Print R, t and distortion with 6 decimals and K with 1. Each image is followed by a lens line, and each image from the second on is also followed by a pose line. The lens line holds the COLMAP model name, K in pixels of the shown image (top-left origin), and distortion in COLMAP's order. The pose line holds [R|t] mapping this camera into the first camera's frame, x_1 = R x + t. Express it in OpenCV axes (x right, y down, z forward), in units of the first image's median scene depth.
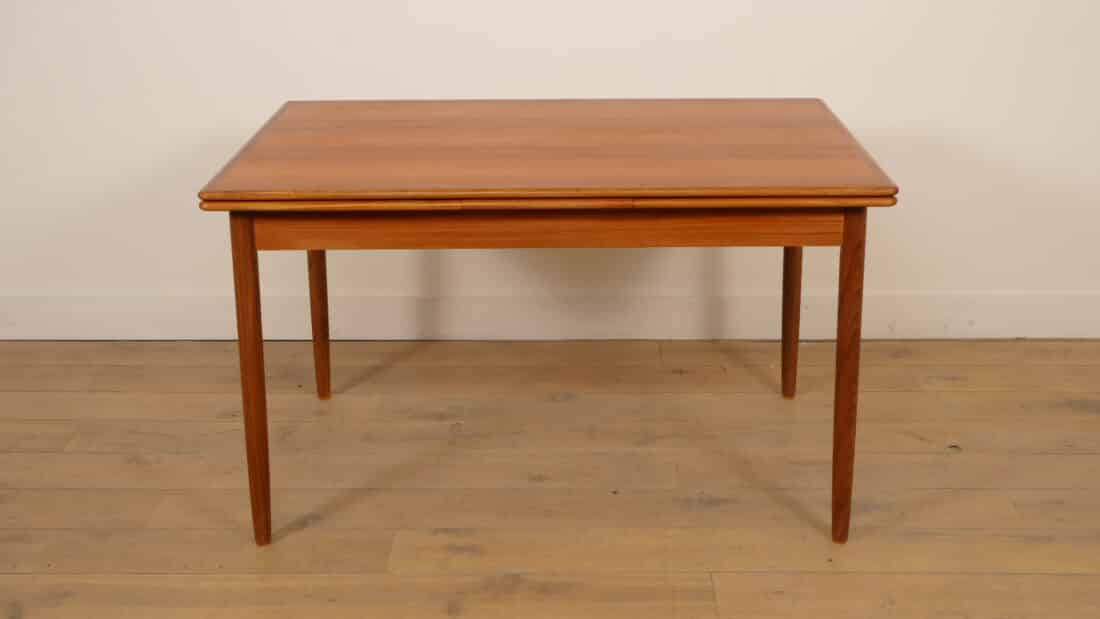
lens RADIAL K [[1457.6, 0, 550.0], [0, 1457.6, 309.5], [0, 0, 1]] dist [-0.000746, -0.044883]
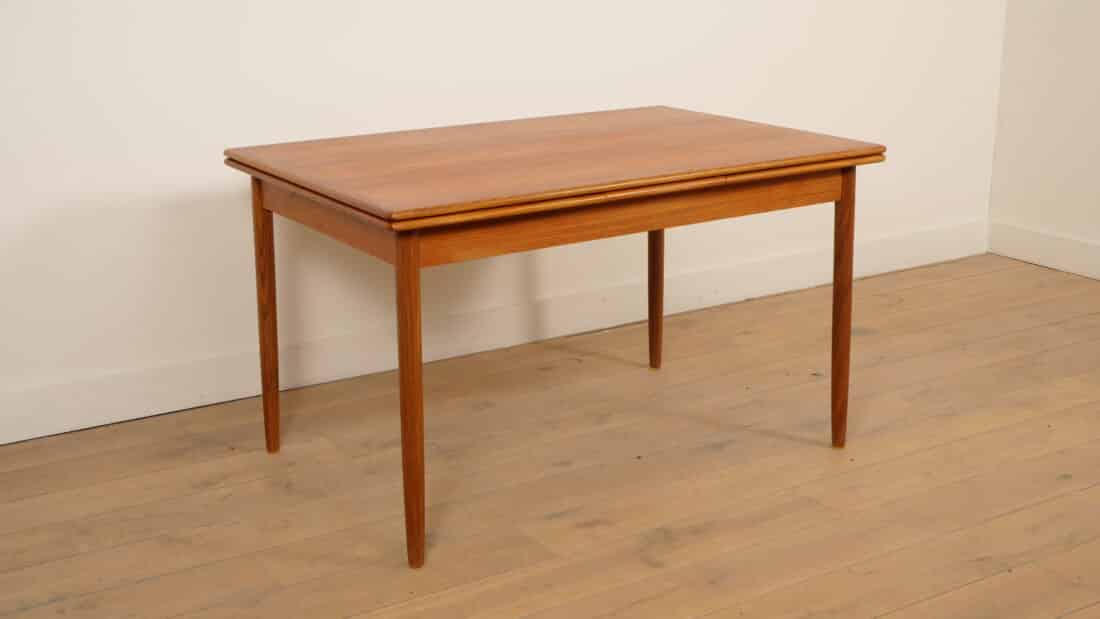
lens RADIAL K [[1457.6, 0, 550.0], [0, 1457.6, 309.5], [0, 0, 1]] dist [-0.000746, -0.044883]
pose [[0.832678, -0.149451, 0.533208, -0.627936], [0.183285, 0.983001, -0.010703, 0.014280], [-0.522545, 0.106641, 0.845916, 0.084560]]
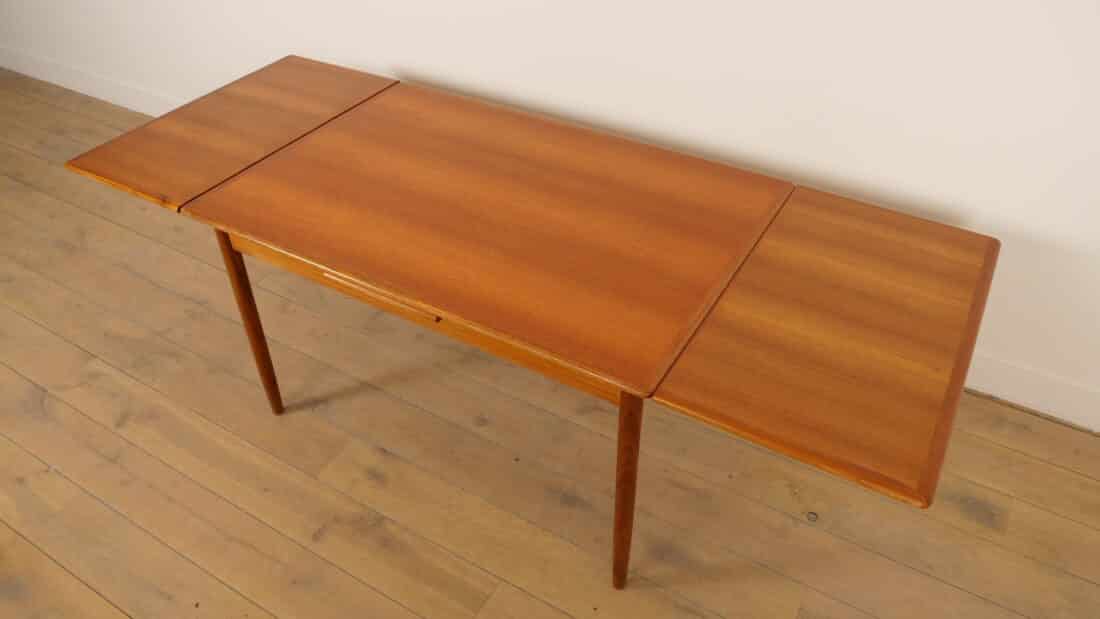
lens RADIAL K [[794.7, 0, 550.0], [0, 794.7, 309.5], [0, 0, 1]] dist [-0.016732, -0.004161]
pose [[0.868601, 0.318120, -0.379911, 0.323030], [-0.165826, 0.909114, 0.382116, -0.299426], [0.466941, -0.268907, 0.842410, 0.468204]]
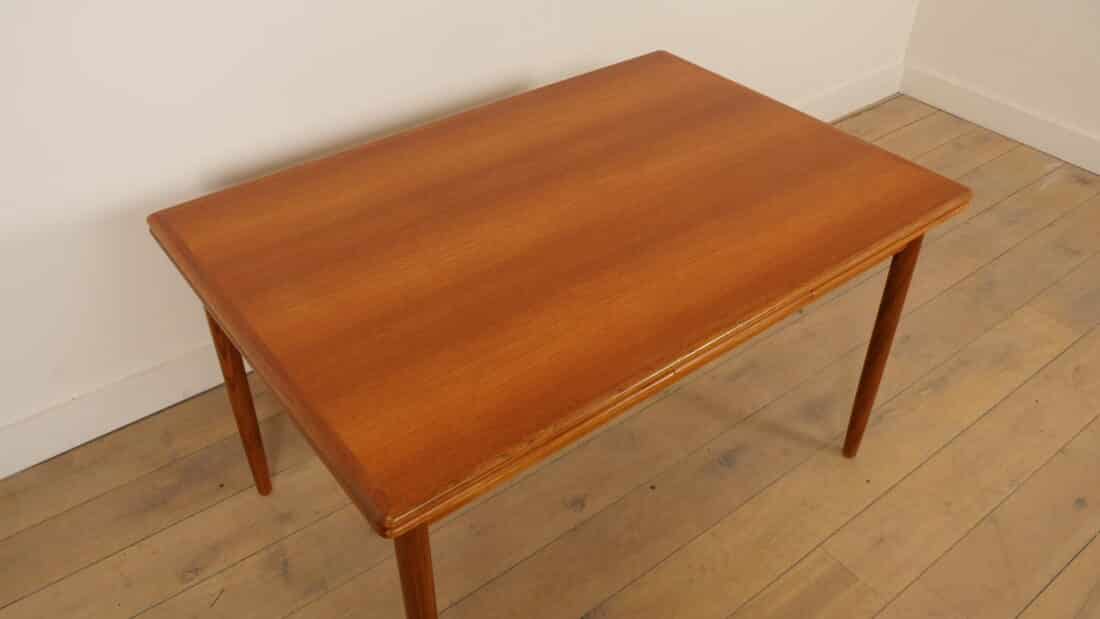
lens RADIAL K [[892.8, 0, 550.0], [0, 892.8, 309.5], [0, 0, 1]] dist [-0.102973, 0.222916]
pose [[0.781430, -0.375510, 0.498357, -0.310238], [0.195162, 0.905668, 0.376400, -0.270878], [-0.592688, -0.196870, 0.781001, 0.595170]]
